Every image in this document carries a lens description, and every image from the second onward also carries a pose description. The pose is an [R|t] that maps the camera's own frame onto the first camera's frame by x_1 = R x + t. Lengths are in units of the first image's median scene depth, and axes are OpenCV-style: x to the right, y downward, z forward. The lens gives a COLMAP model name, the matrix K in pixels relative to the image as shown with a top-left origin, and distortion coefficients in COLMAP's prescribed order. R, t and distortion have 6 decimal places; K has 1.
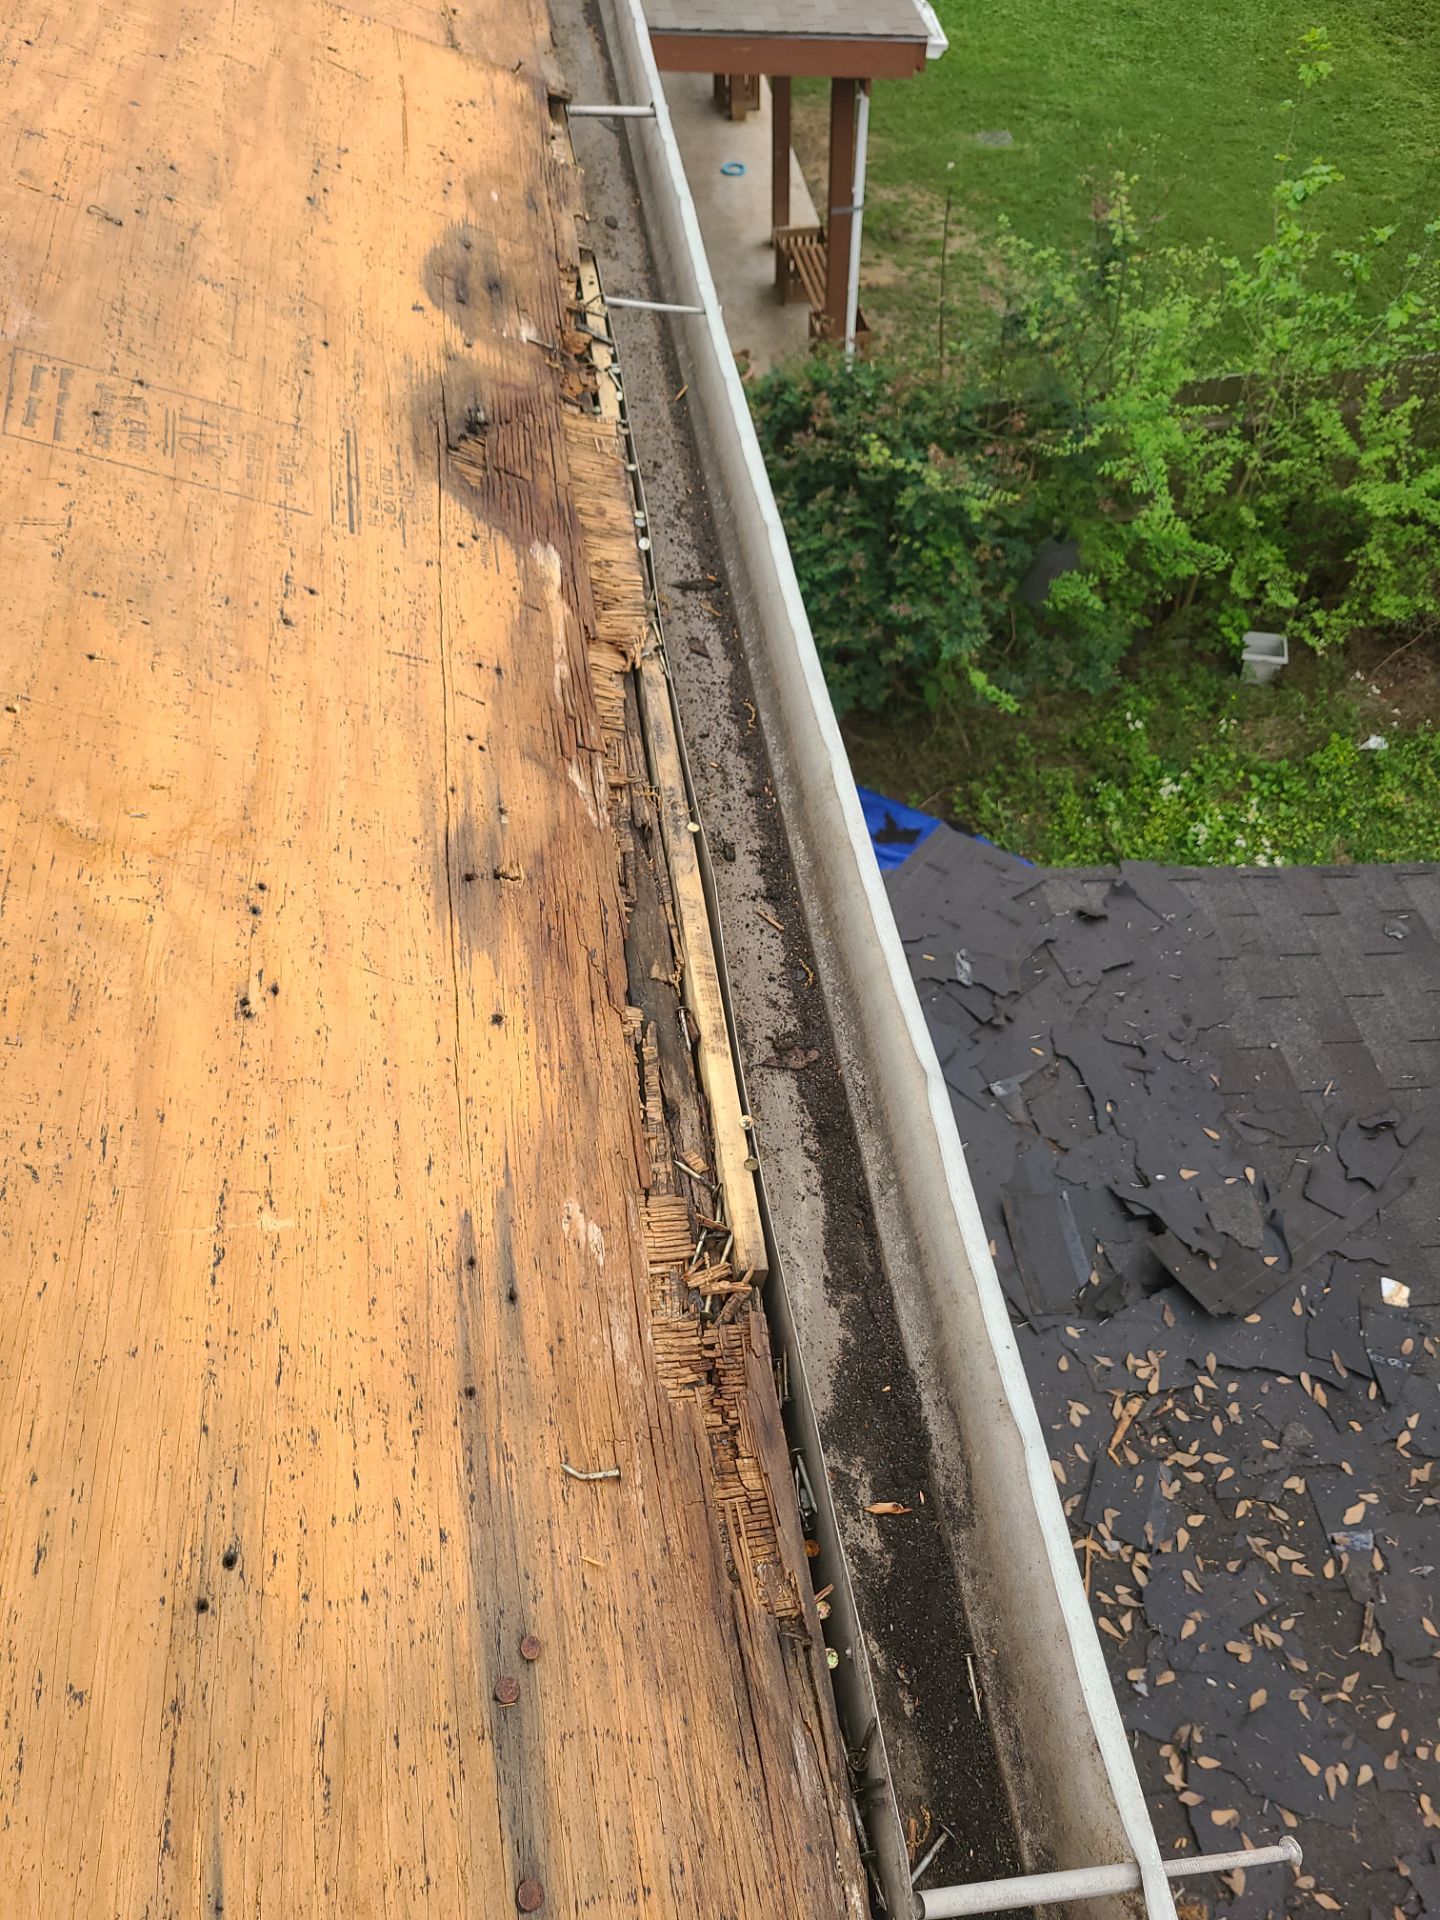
lens RADIAL K [[1531.9, 0, 671.1], [0, 1531.9, 959.8], [0, 0, 1]] dist [0.048978, -0.036278]
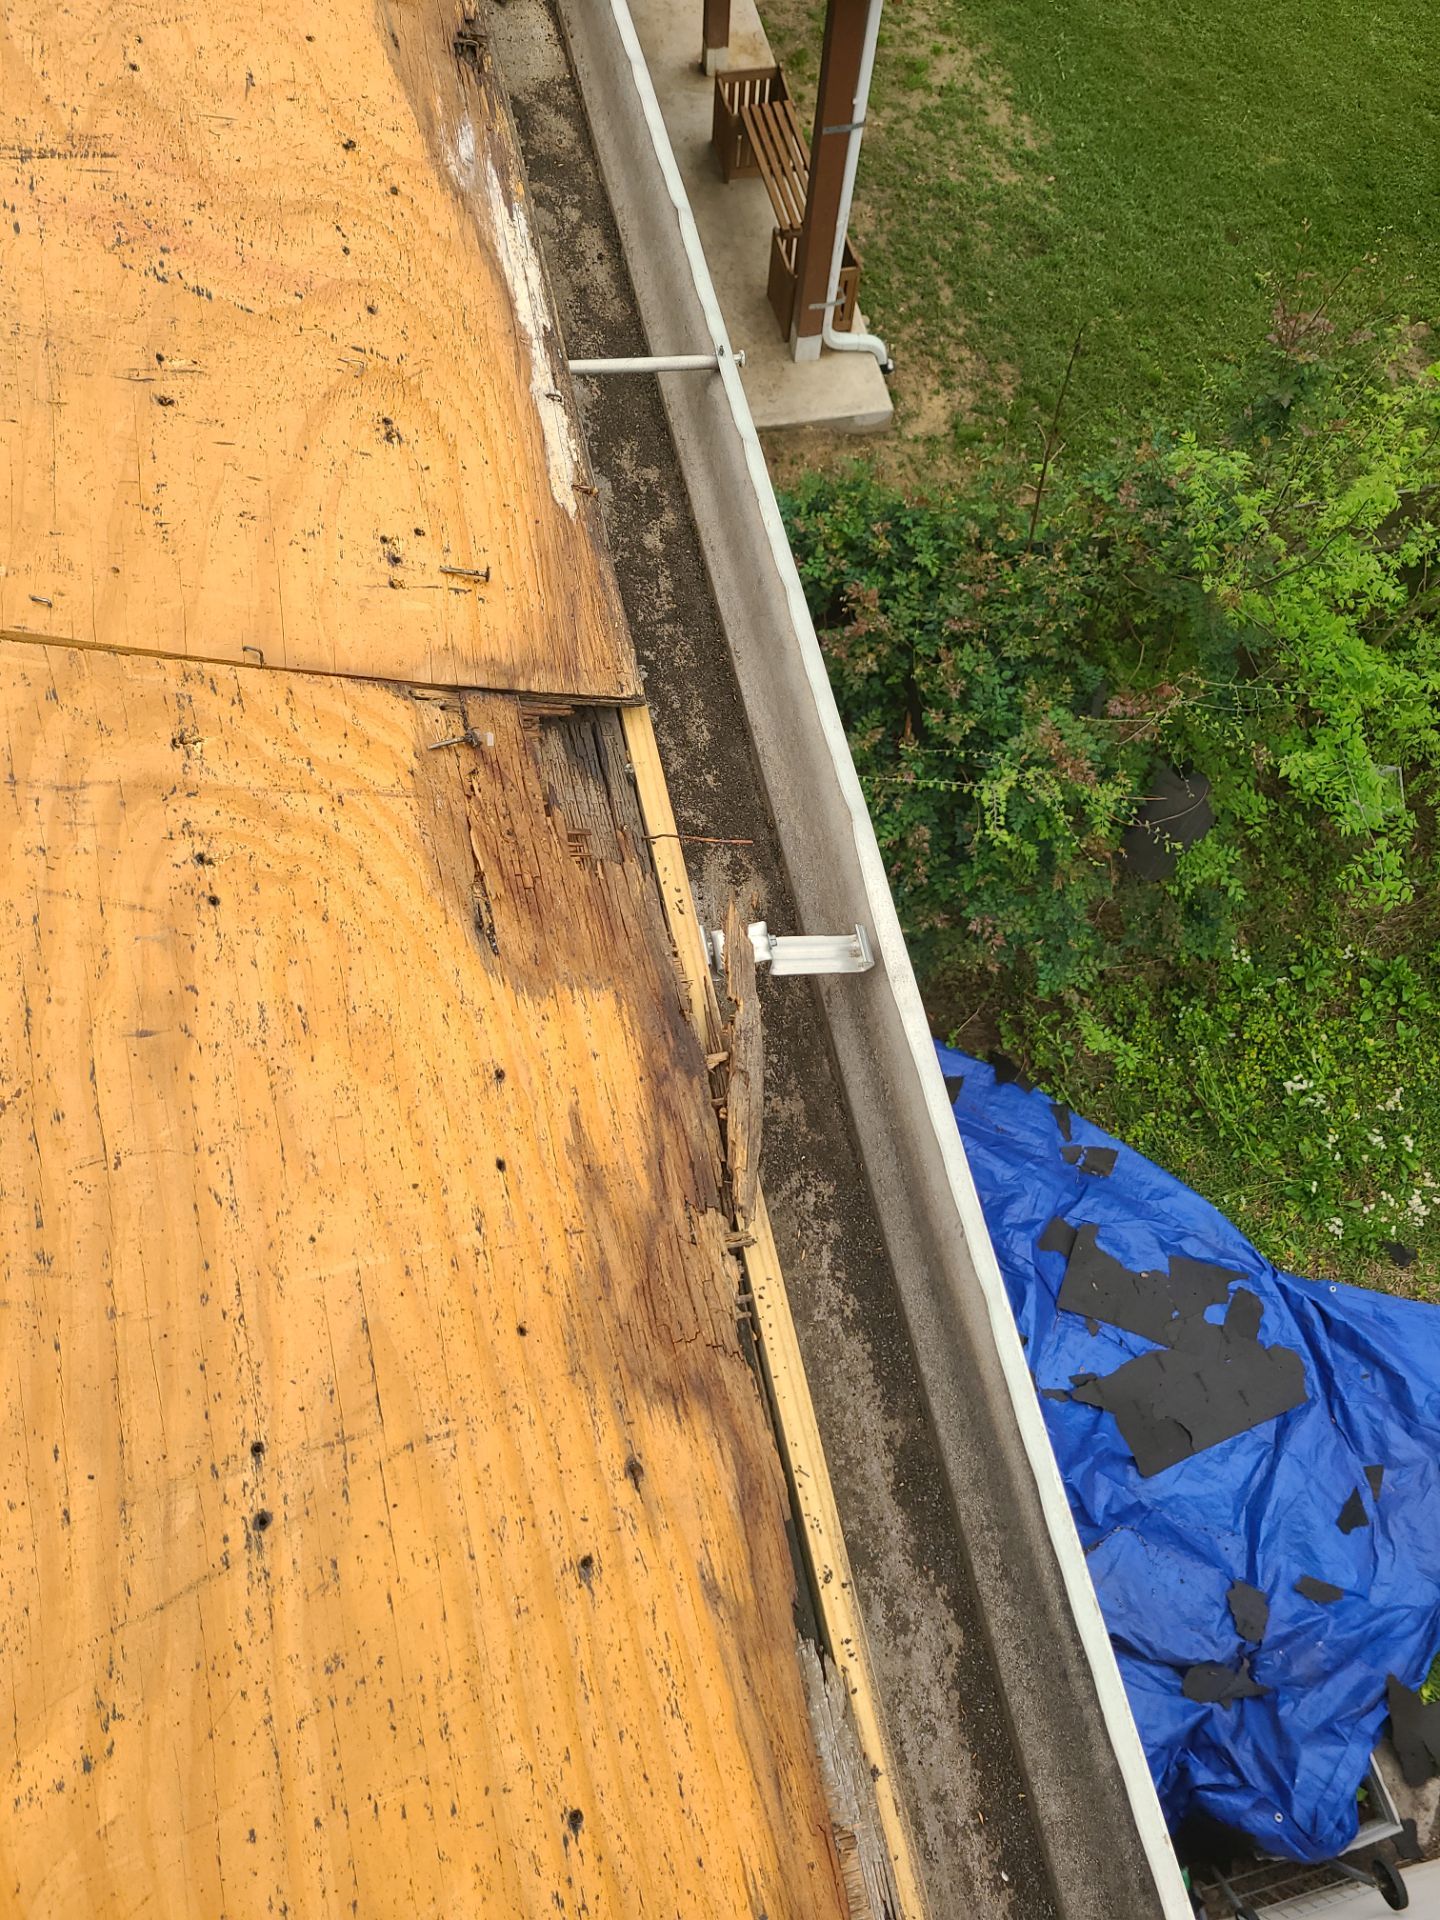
lens RADIAL K [[1498.1, 0, 677.9], [0, 1498.1, 923.5], [0, 0, 1]] dist [0.053724, -0.041274]
pose [[0.993541, -0.046811, 0.103364, -0.061547], [0.019843, 0.968579, 0.247912, -0.374025], [-0.111721, -0.244260, 0.963253, 0.308199]]
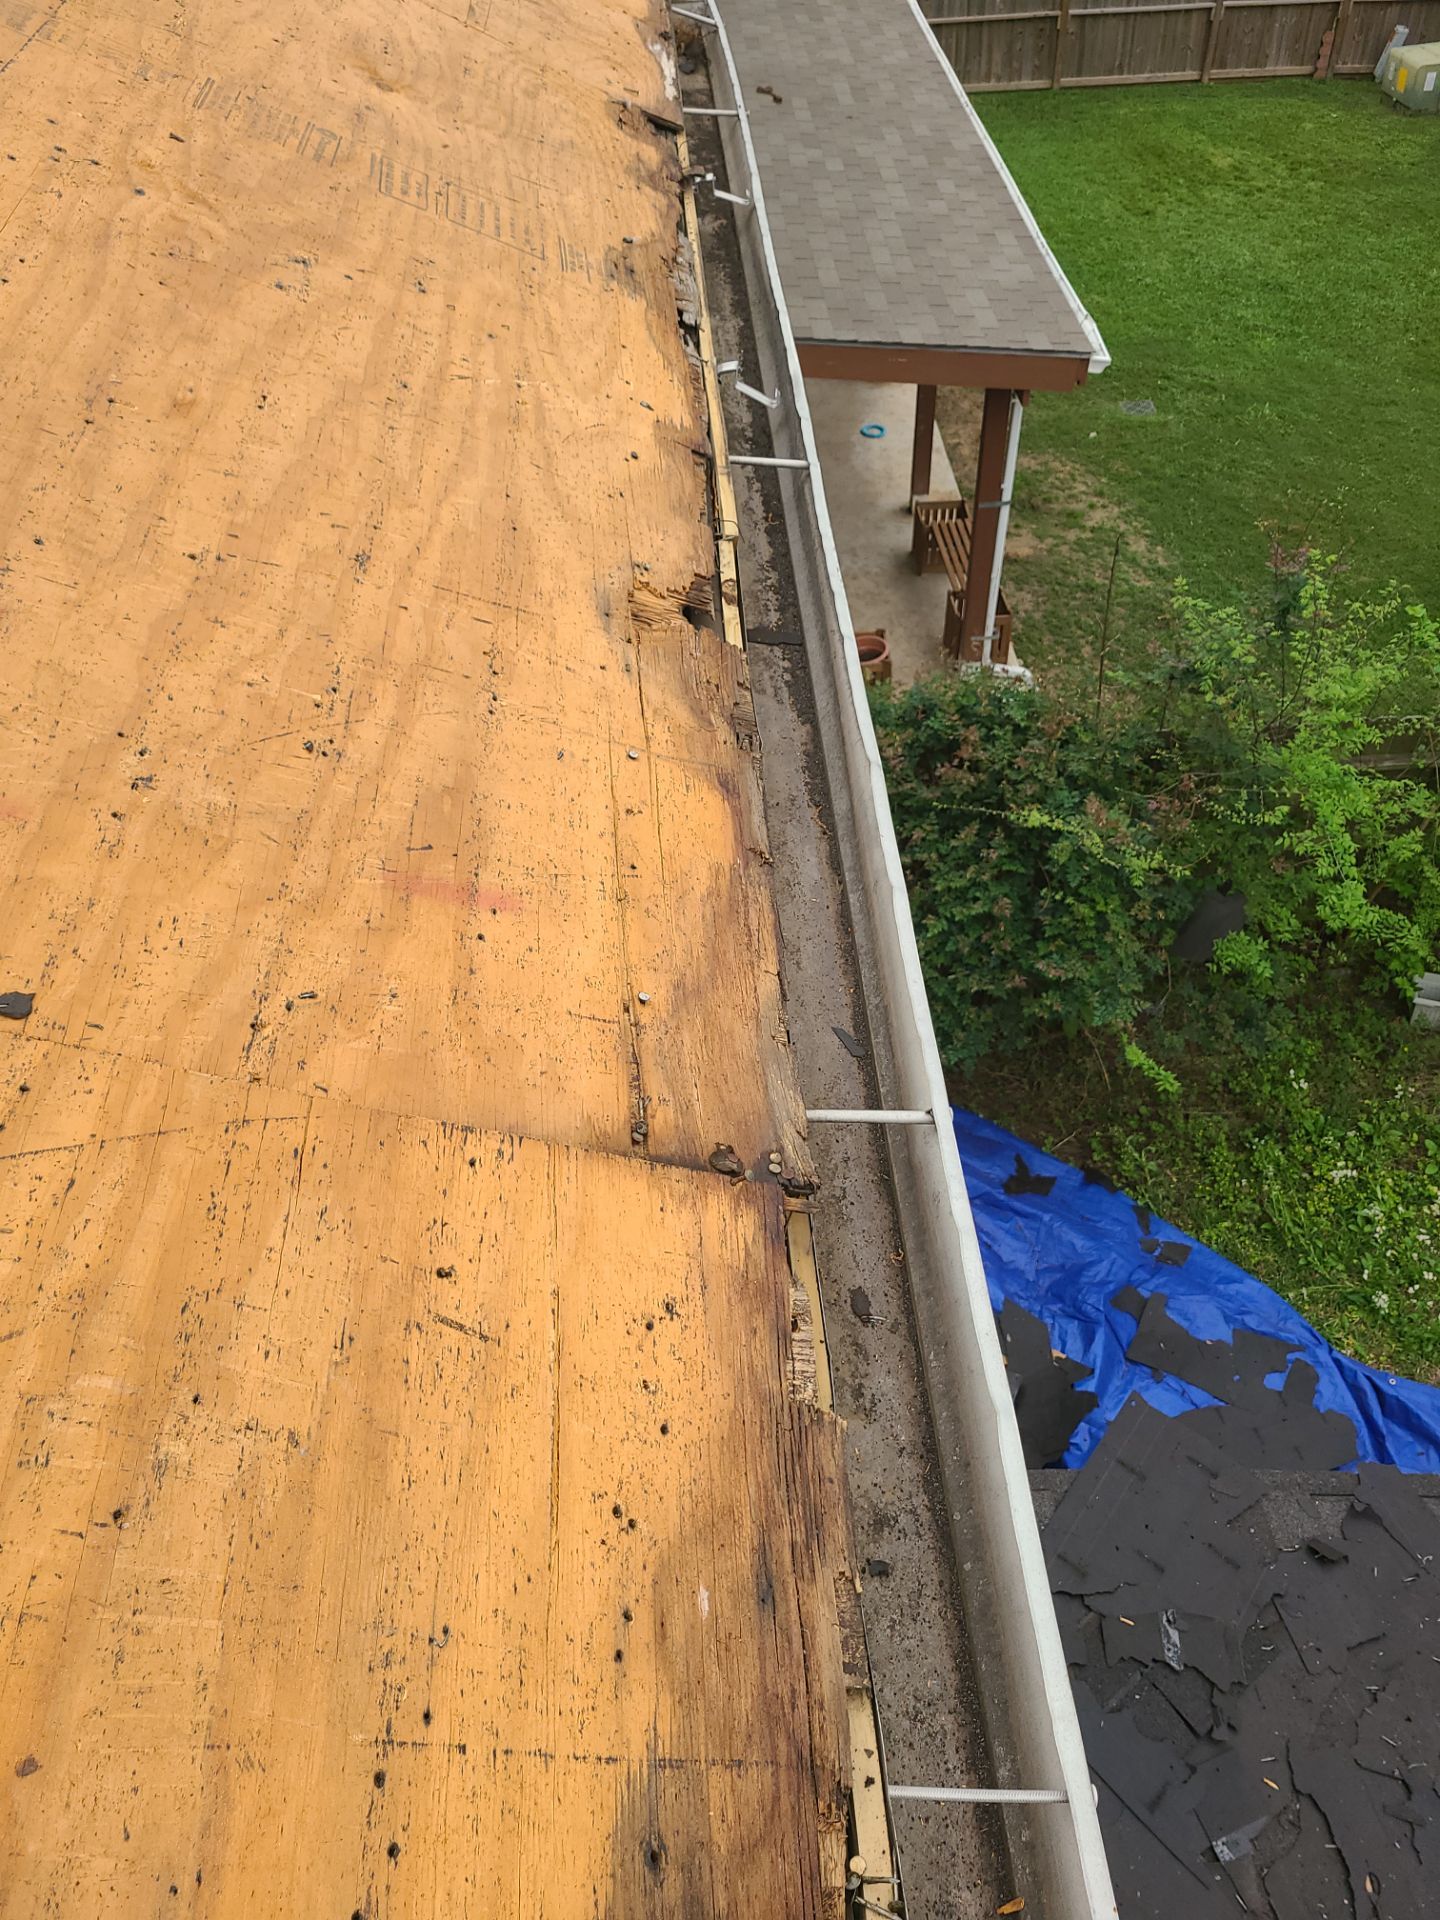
lens RADIAL K [[1498.1, 0, 677.9], [0, 1498.1, 923.5], [0, 0, 1]] dist [0.053724, -0.041274]
pose [[0.996754, 0.057950, -0.055880, -0.021457], [-0.063405, 0.992825, -0.101383, -0.136795], [0.049603, 0.104597, 0.993277, 0.085936]]
